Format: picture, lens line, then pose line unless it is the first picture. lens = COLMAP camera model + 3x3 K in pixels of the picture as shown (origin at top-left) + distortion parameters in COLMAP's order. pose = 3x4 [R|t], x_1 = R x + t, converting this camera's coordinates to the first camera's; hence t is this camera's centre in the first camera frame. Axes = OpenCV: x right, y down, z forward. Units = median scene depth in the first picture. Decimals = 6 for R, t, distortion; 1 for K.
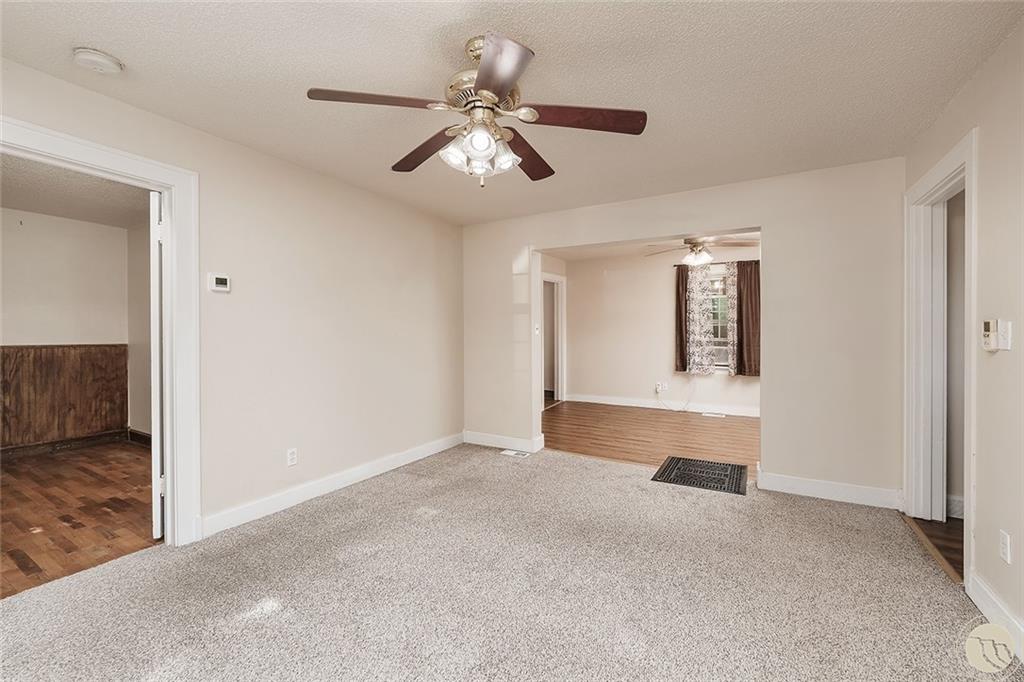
lens RADIAL K [[418.6, 0, 512.1], [0, 418.6, 335.2], [0, 0, 1]] dist [0.001365, -0.000151]
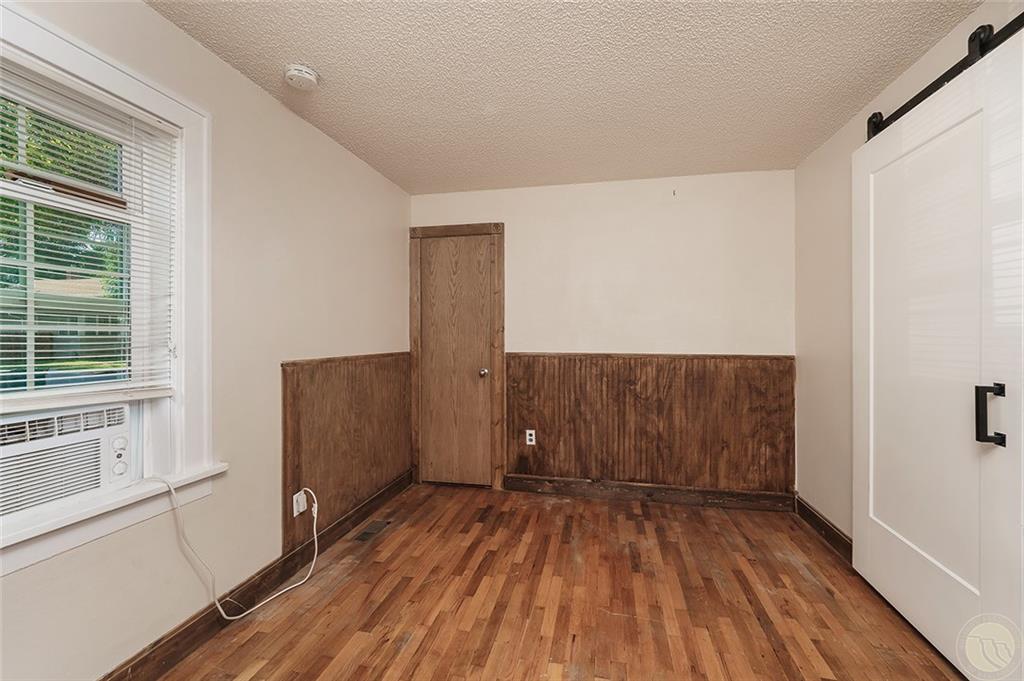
lens RADIAL K [[418.5, 0, 513.3], [0, 418.5, 334.5], [0, 0, 1]] dist [-0.000139, -0.000051]
pose [[0.303229, 0.000885, -0.952917, -0.512036], [-0.003789, 0.999993, -0.000277, -0.009355], [0.952910, 0.003695, 0.303231, 0.470120]]
